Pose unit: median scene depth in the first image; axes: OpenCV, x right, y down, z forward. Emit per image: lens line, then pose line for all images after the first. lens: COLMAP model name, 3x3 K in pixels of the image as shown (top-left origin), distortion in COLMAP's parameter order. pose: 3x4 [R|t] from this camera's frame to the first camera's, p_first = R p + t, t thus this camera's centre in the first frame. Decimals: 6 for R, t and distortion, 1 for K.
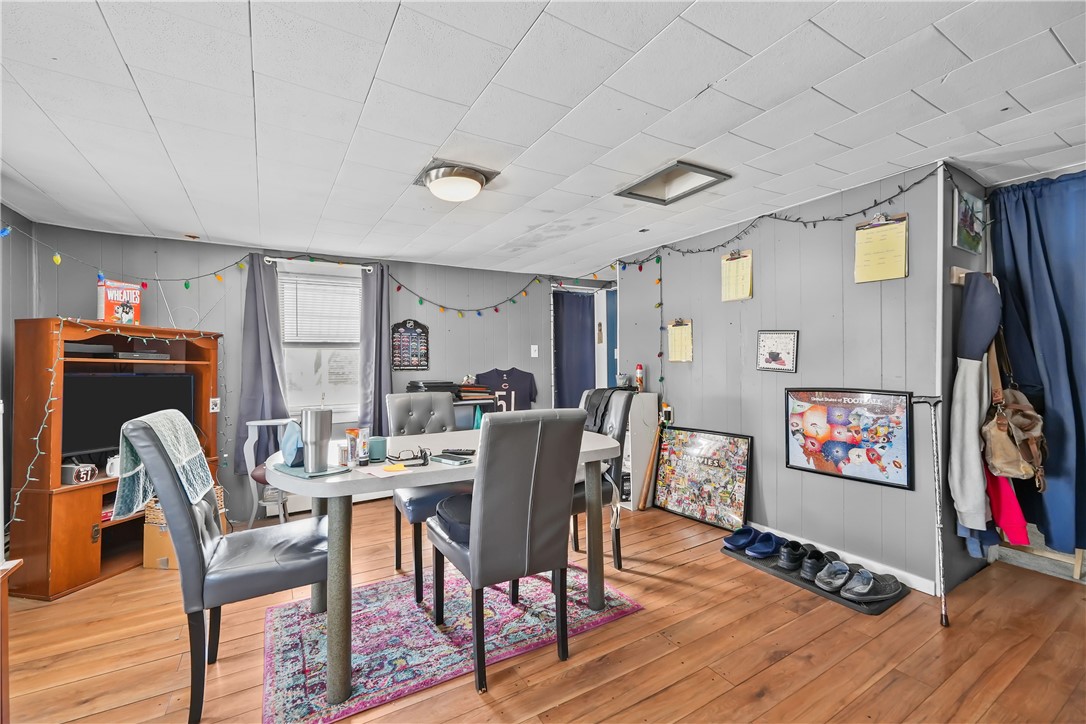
lens RADIAL K [[455.9, 0, 543.0], [0, 455.9, 362.0], [0, 0, 1]] dist [0.000015, -0.000023]
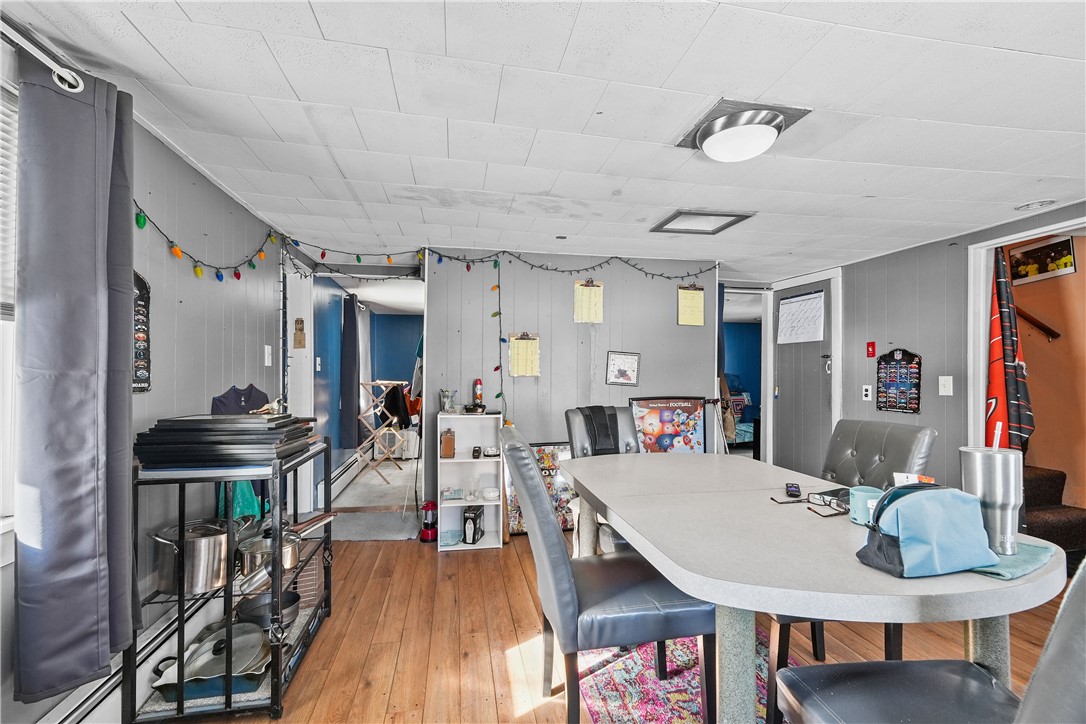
lens RADIAL K [[455.9, 0, 543.0], [0, 455.9, 362.0], [0, 0, 1]] dist [0.000015, -0.000023]
pose [[0.355578, 0.037675, 0.933887, -0.664846], [-0.006835, 0.999265, -0.037711, 0.005605], [-0.934622, 0.007026, 0.355574, 0.697956]]
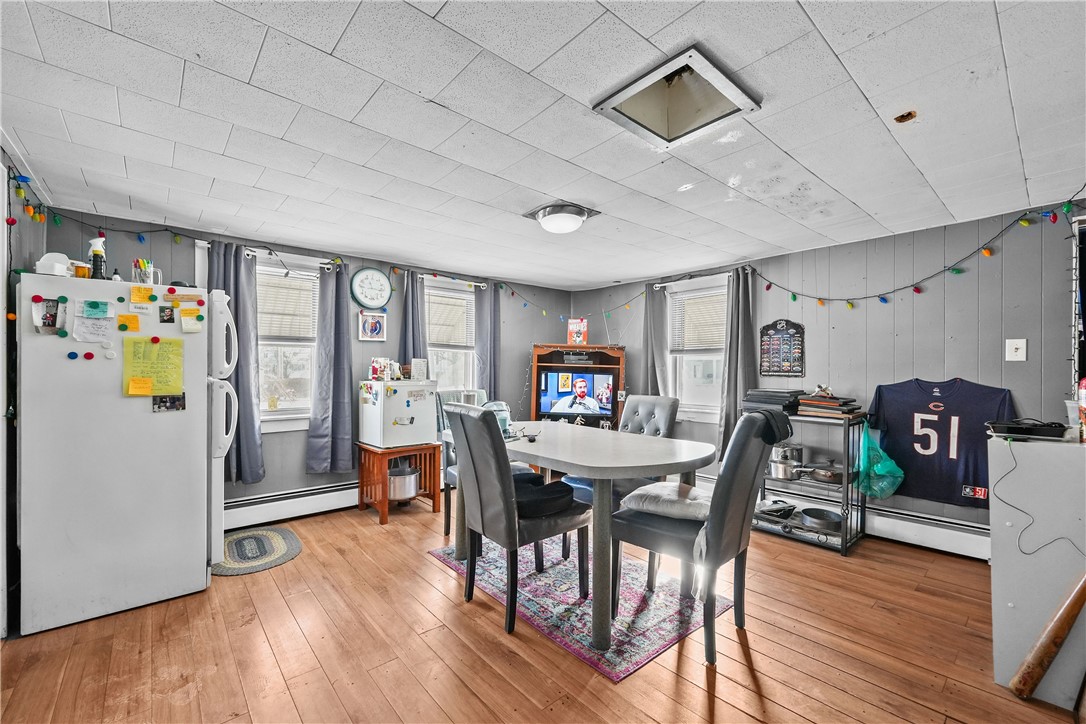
lens RADIAL K [[462.9, 0, 543.0], [0, 462.9, 362.0], [0, 0, 1]] dist [0.000589, -0.000004]
pose [[0.165699, -0.004751, -0.986165, 0.673566], [-0.007567, 0.999953, -0.006089, -0.001991], [0.986147, 0.008471, 0.165655, 0.506708]]
